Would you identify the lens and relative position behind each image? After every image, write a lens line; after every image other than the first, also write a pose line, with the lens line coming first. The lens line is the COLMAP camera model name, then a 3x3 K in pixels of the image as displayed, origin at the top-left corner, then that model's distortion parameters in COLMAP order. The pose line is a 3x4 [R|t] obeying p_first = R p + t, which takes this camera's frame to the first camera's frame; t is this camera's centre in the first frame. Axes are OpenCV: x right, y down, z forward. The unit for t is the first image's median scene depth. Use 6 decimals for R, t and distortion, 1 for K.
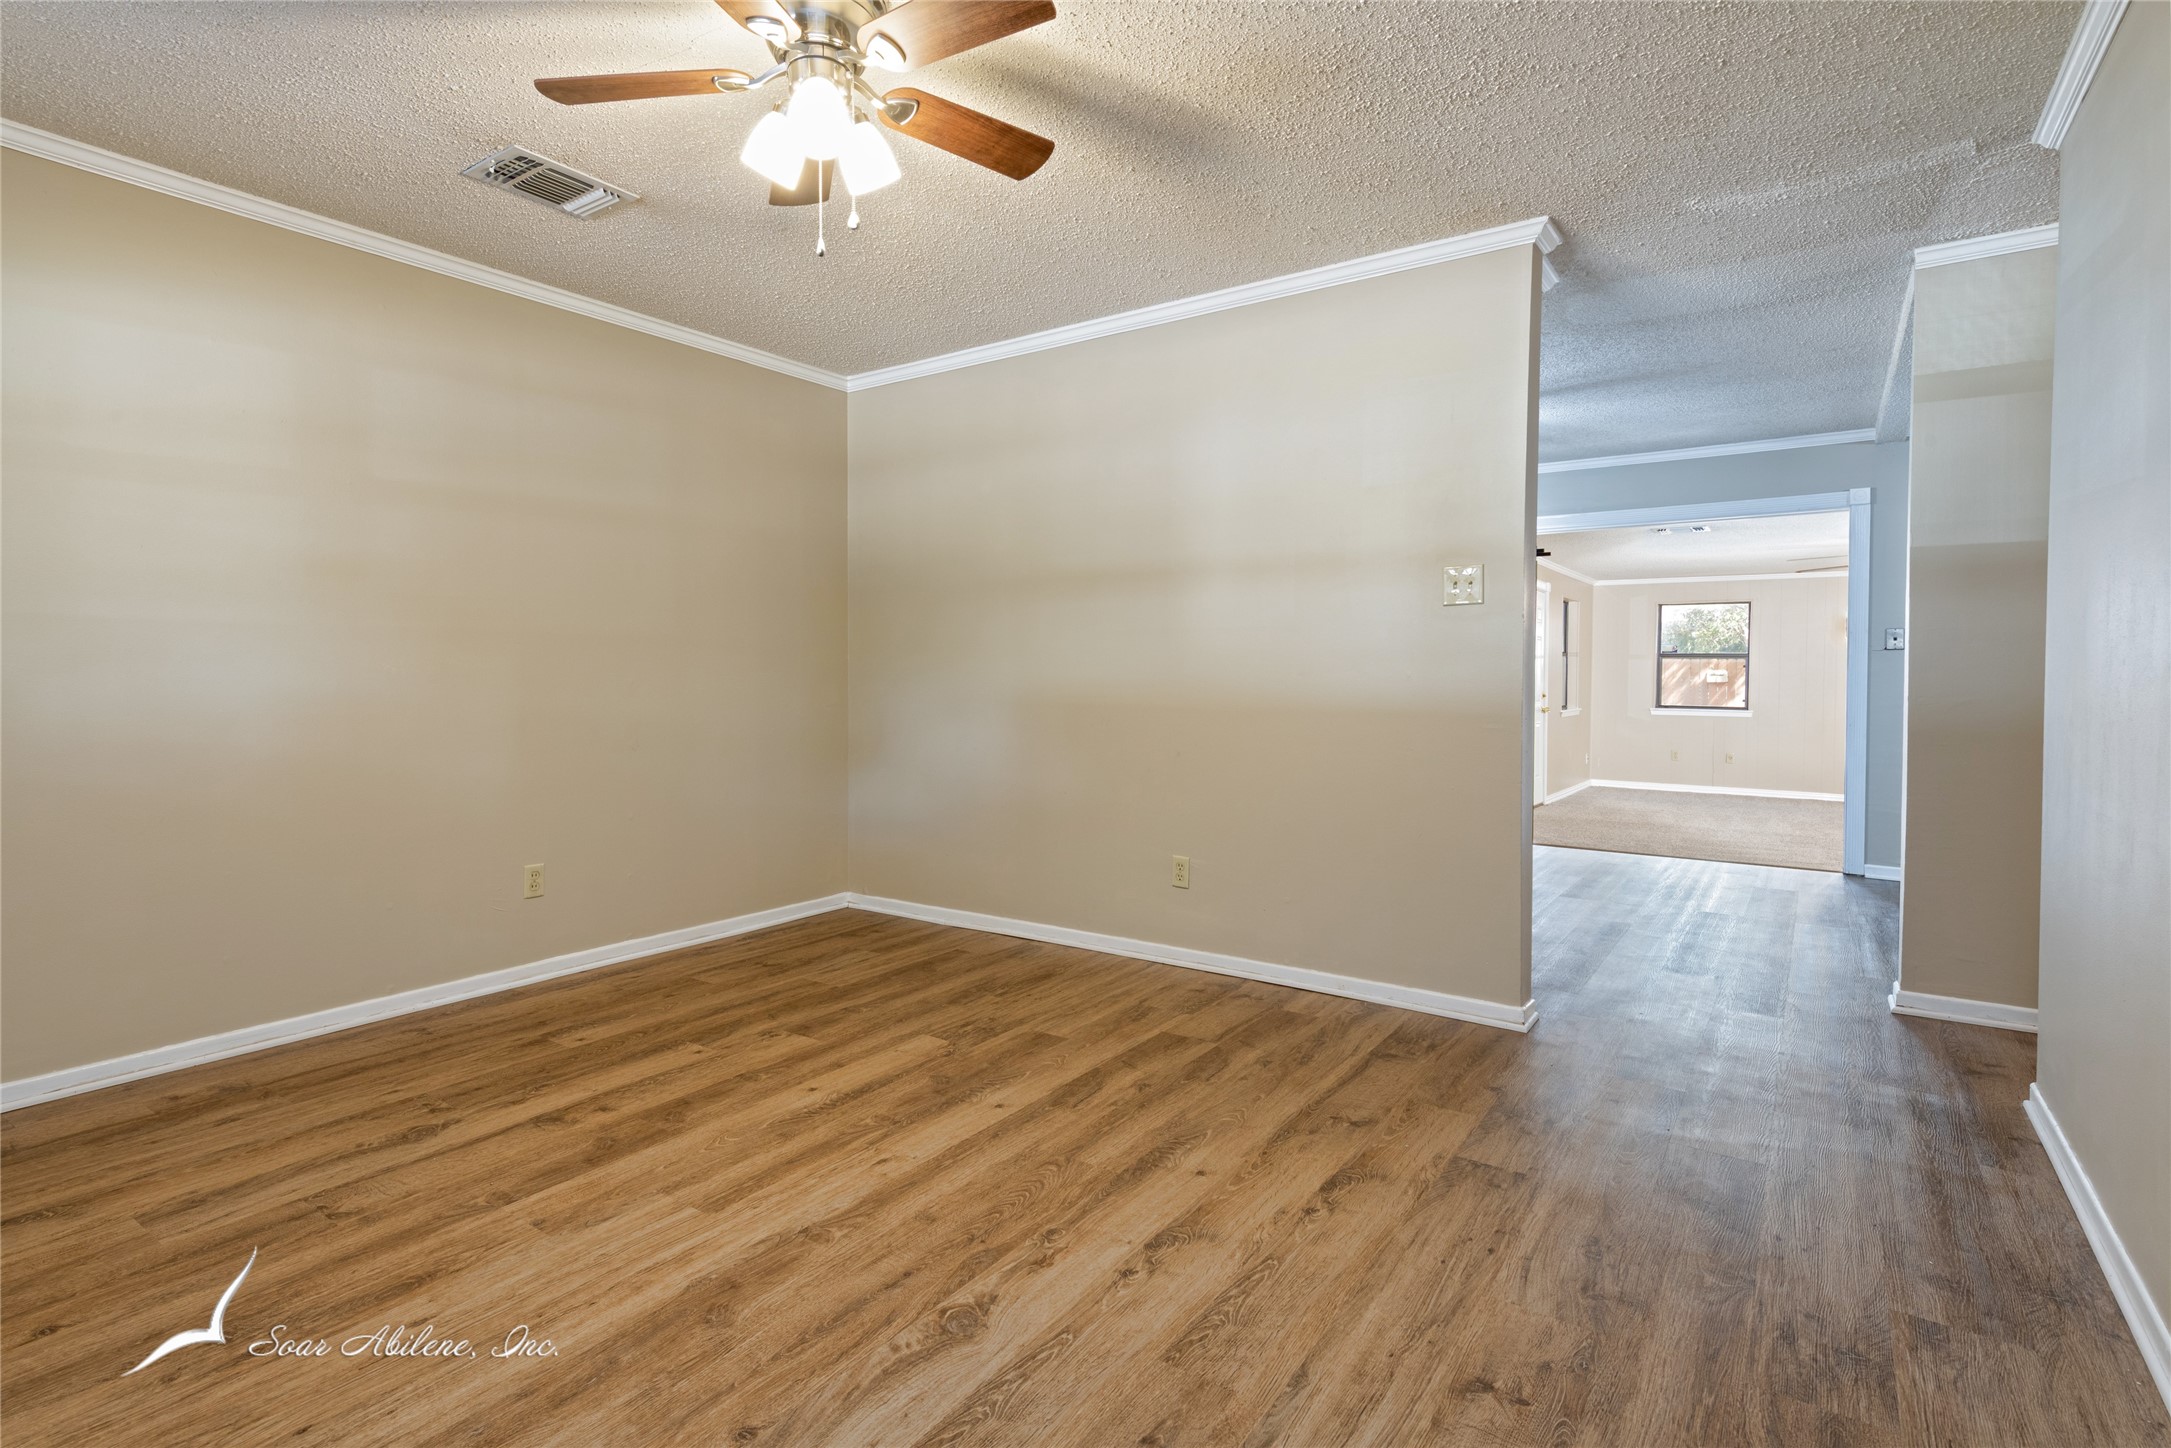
lens RADIAL K [[1048.2, 0, 1109.1], [0, 1048.2, 697.6], [0, 0, 1]] dist [0.010927, -0.001003]
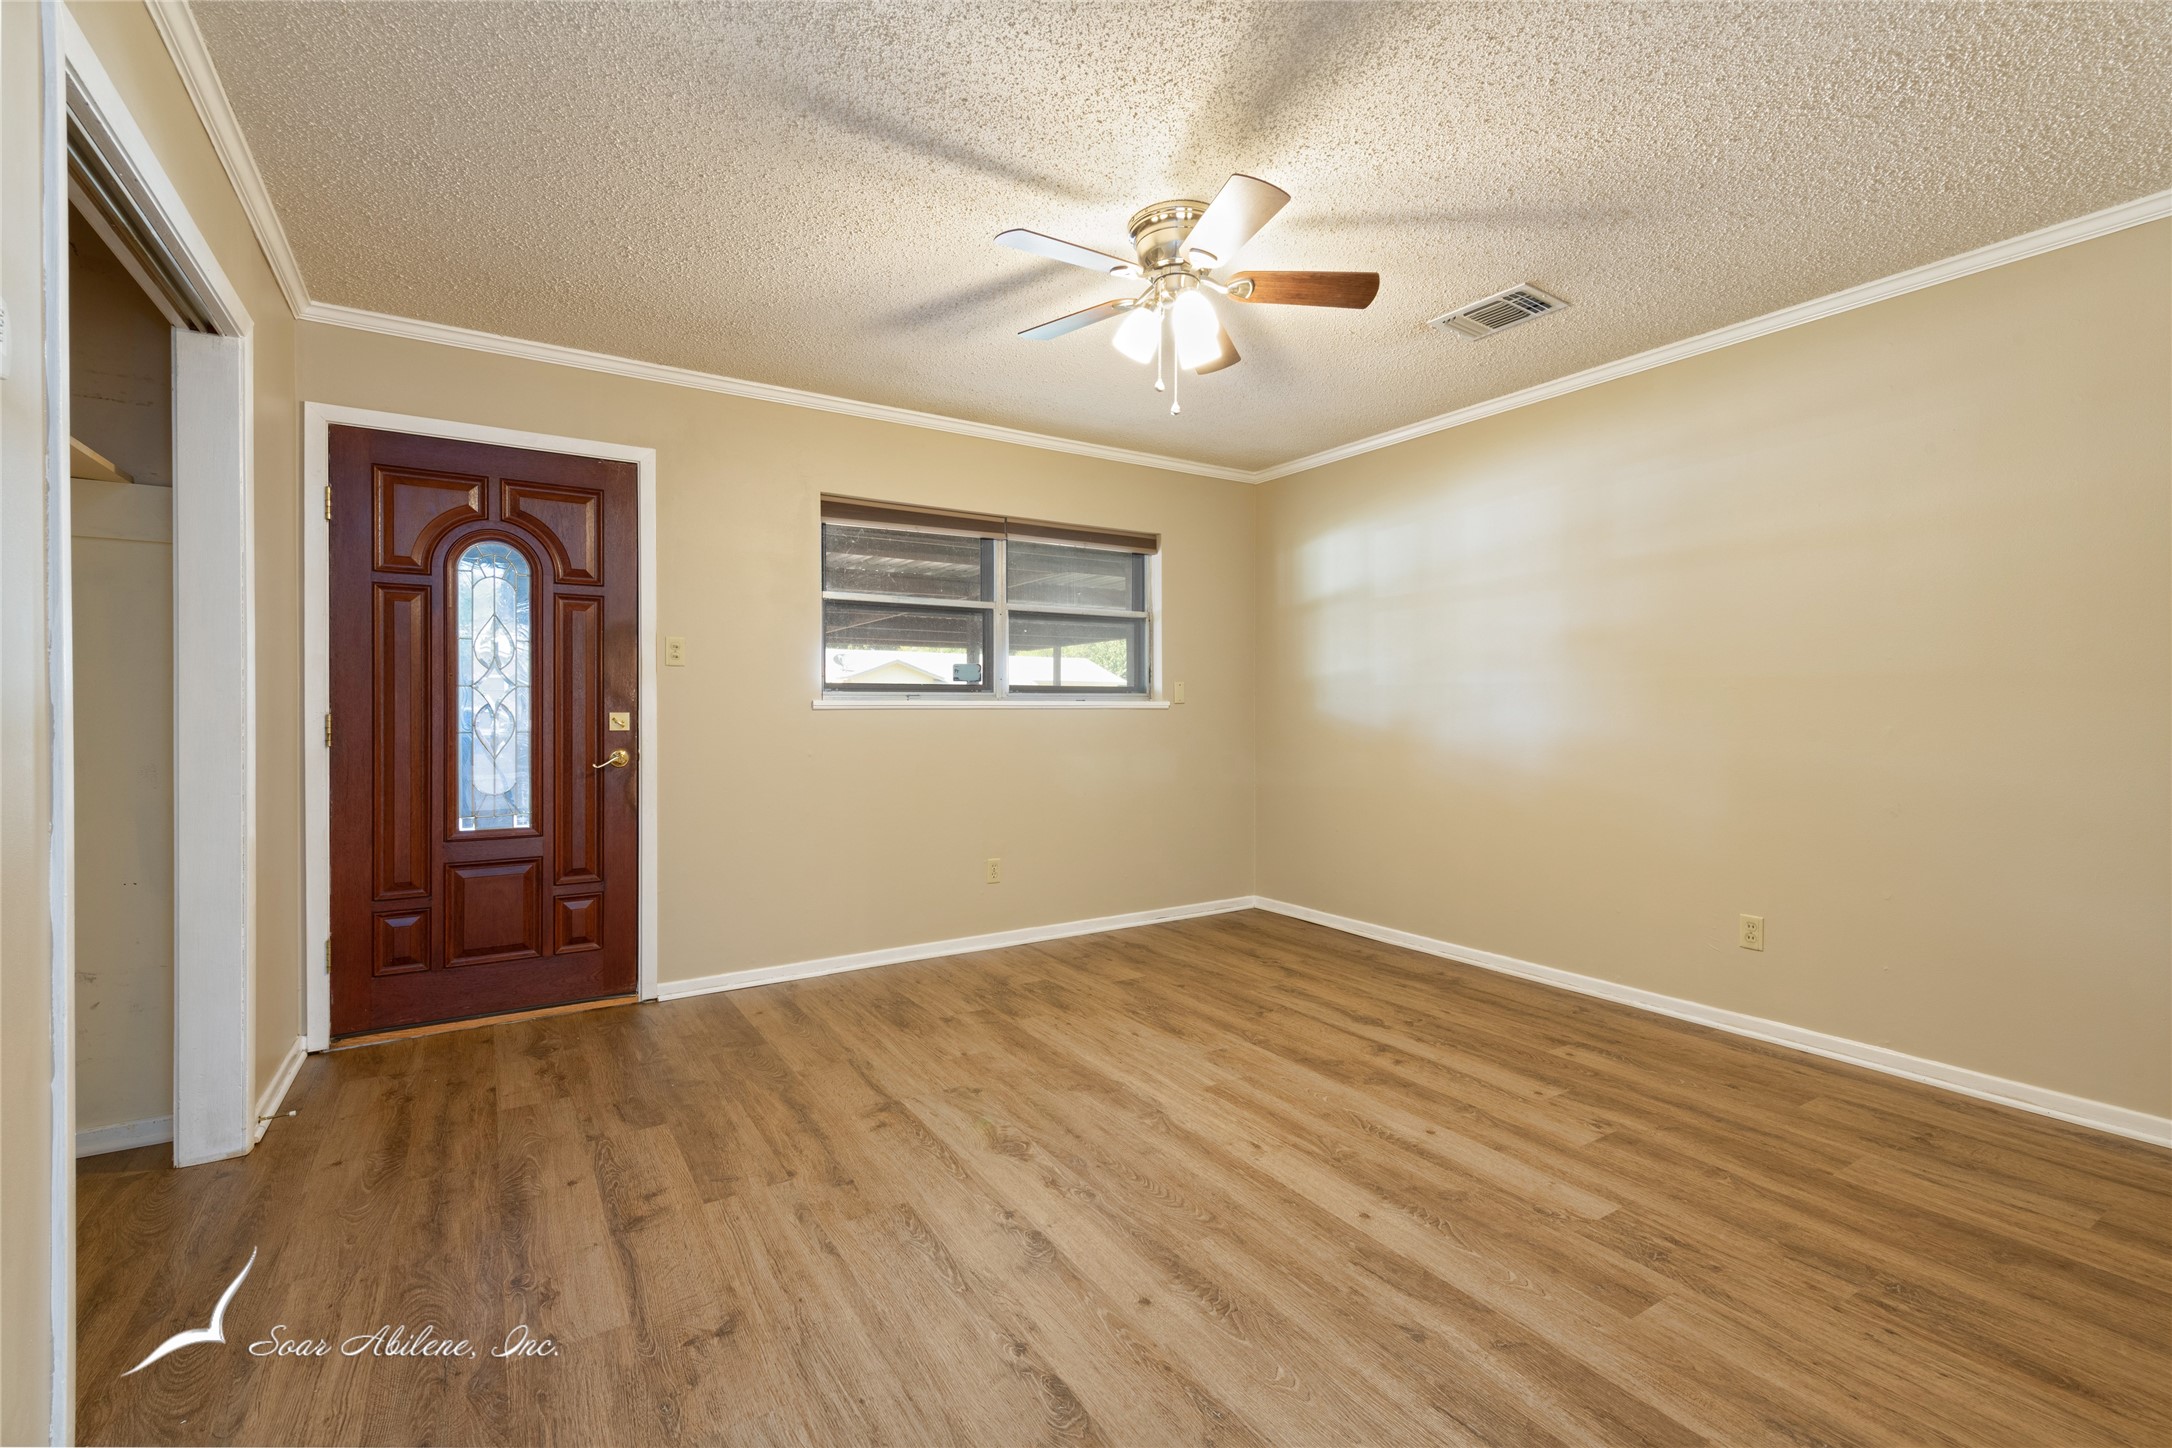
lens RADIAL K [[966.6, 0, 1083.6], [0, 966.6, 710.4], [0, 0, 1]] dist [0.001397, -0.000061]
pose [[-0.407921, -0.001439, -0.913016, 0.749358], [-0.029747, 0.999489, 0.011715, -0.033270], [0.912533, 0.031938, -0.407755, 1.140276]]
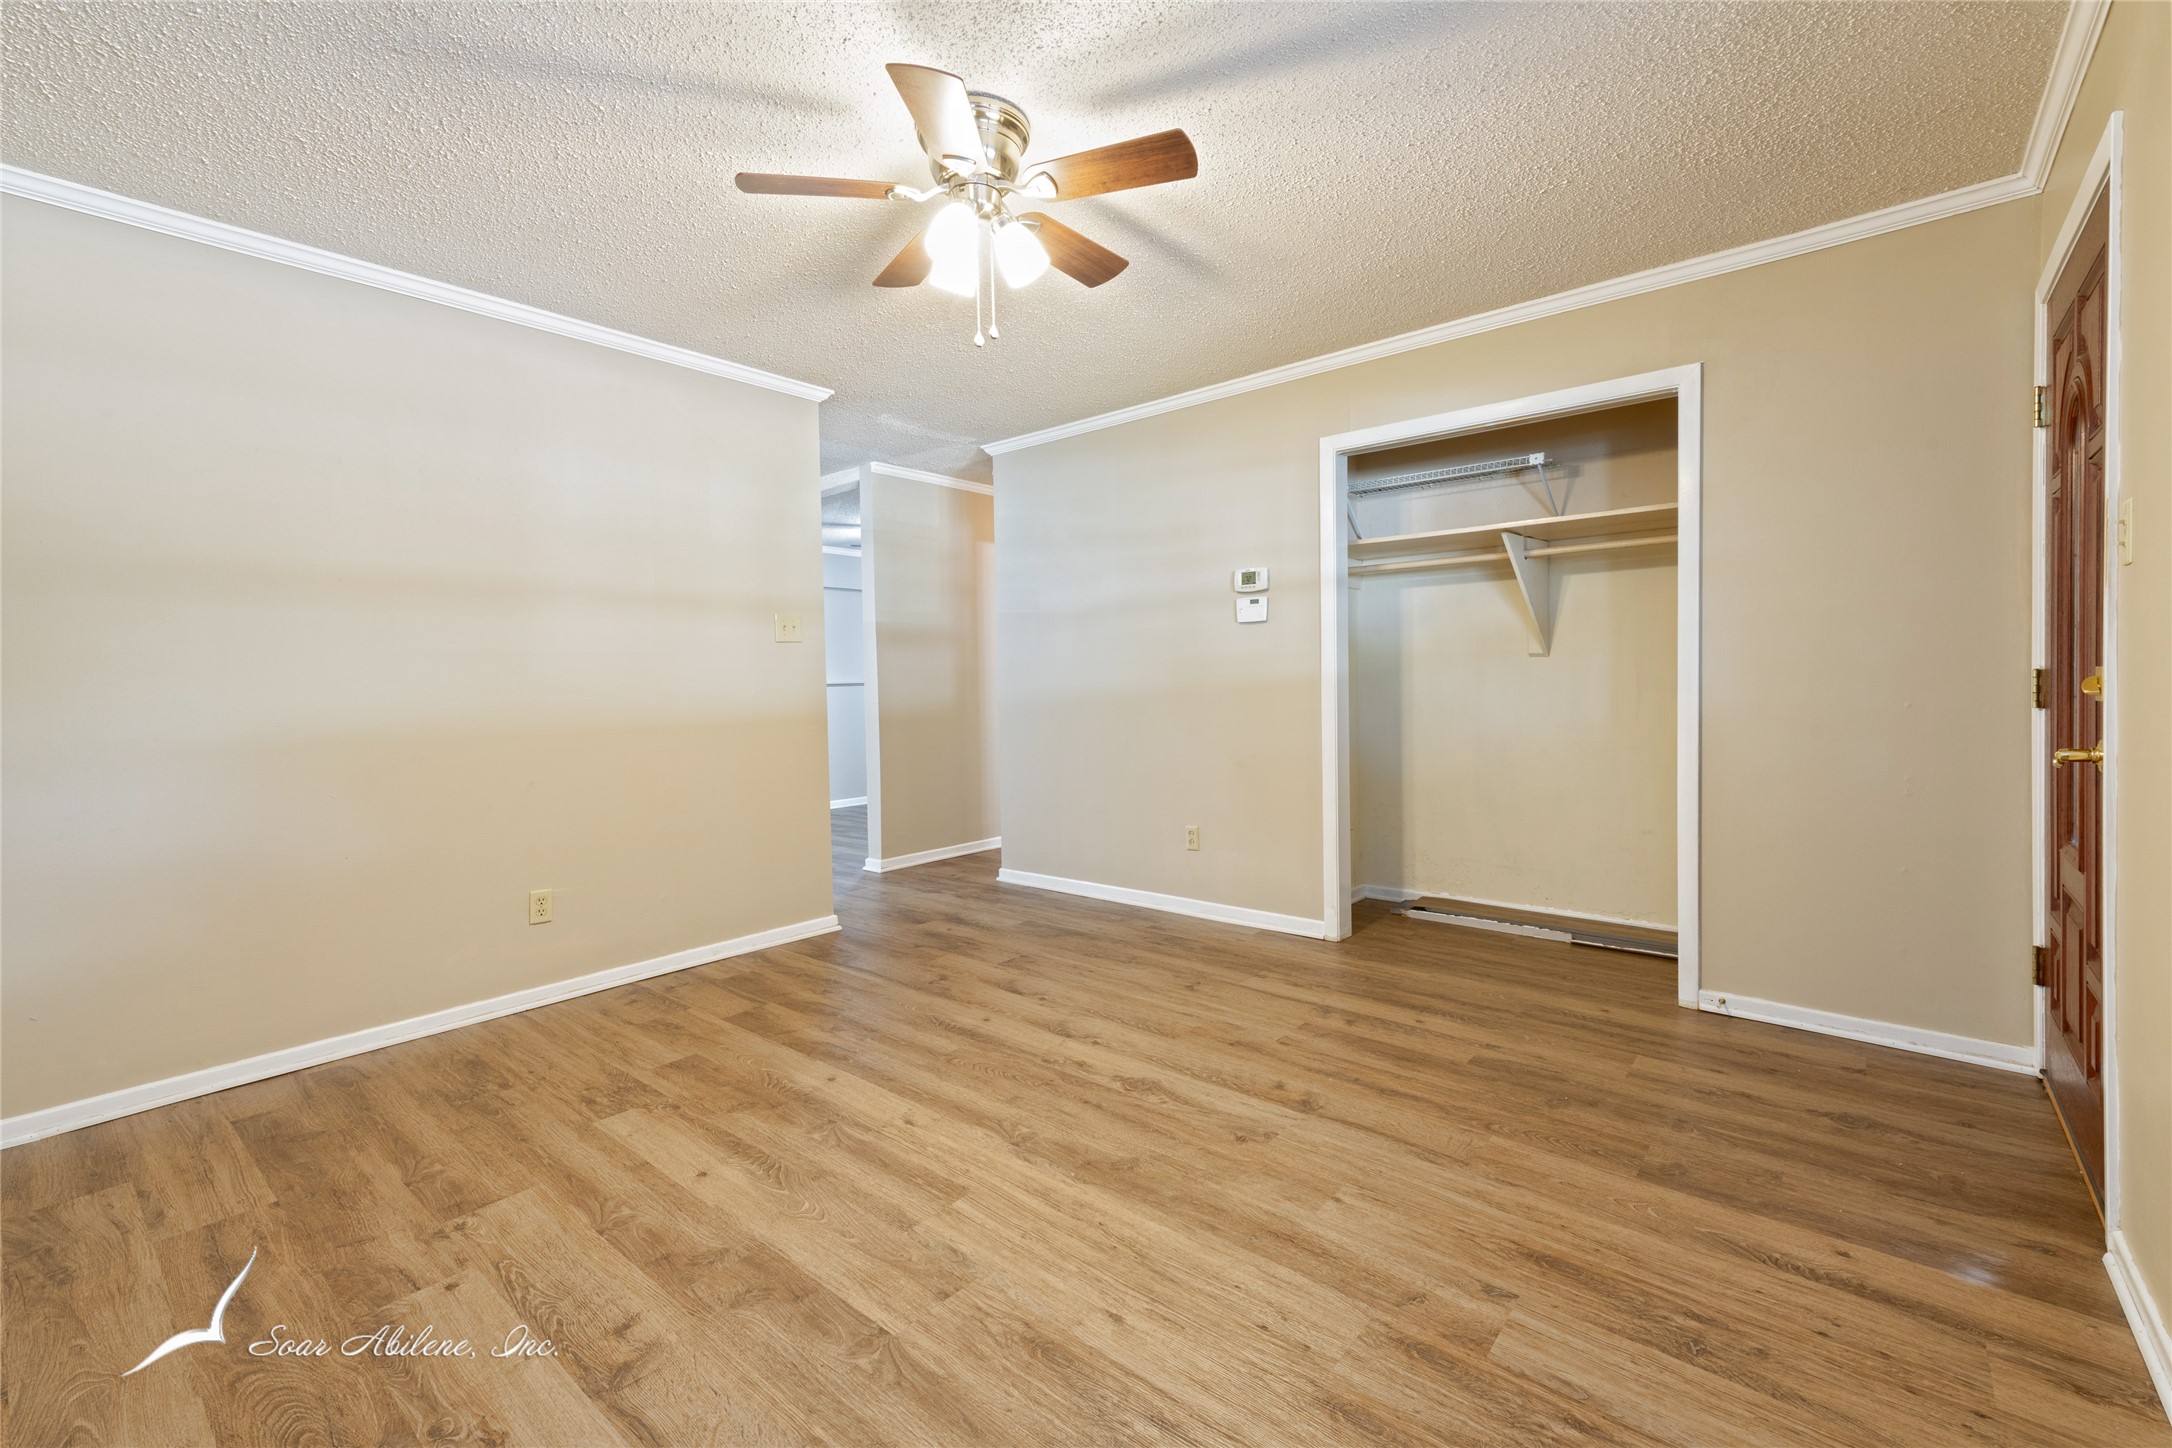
lens RADIAL K [[895.5, 0, 1084.7], [0, 895.5, 693.2], [0, 0, 1]] dist [0.008147, 0.000018]
pose [[0.117163, -0.016921, 0.992969, -1.050930], [0.049402, 0.998716, 0.011190, -0.019209], [-0.991883, 0.047744, 0.117849, 0.621704]]
